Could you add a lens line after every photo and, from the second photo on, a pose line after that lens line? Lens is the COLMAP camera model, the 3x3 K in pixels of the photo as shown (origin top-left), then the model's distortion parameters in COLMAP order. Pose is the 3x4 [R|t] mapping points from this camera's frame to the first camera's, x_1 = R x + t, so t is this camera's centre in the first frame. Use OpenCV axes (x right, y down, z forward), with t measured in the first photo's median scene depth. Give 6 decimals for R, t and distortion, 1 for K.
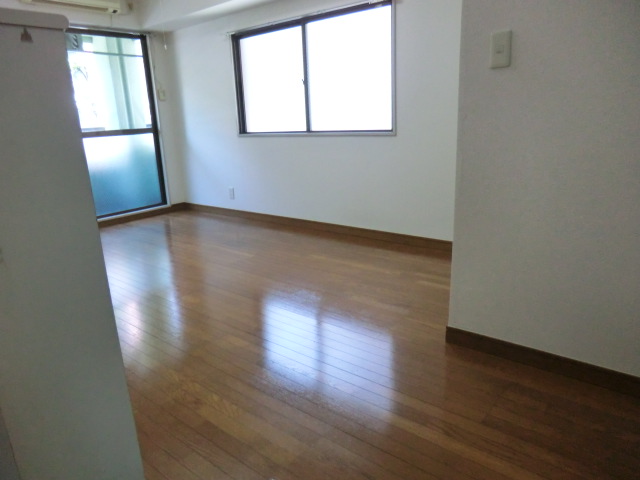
lens RADIAL K [[449.4, 0, 320.0], [0, 449.4, 240.0], [0, 0, 1]] dist [-0.019889, -0.002247]
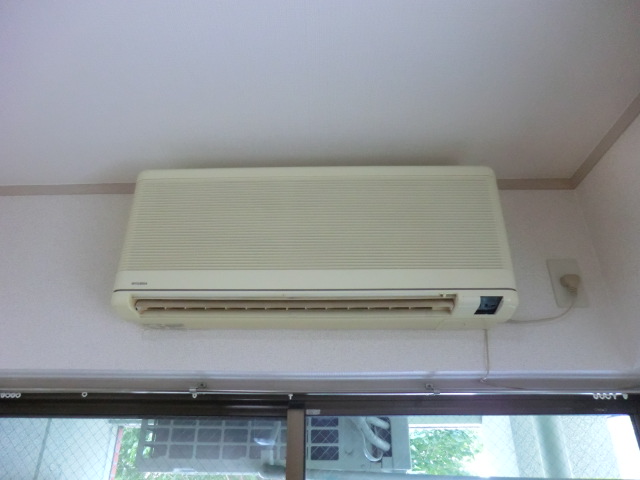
lens RADIAL K [[449.4, 0, 320.0], [0, 449.4, 240.0], [0, 0, 1]] dist [-0.019889, -0.002247]
pose [[0.614583, -0.329968, -0.716525, -0.303401], [-0.247010, 0.782140, -0.572052, -0.345322], [0.749182, 0.528563, 0.399184, 0.729728]]
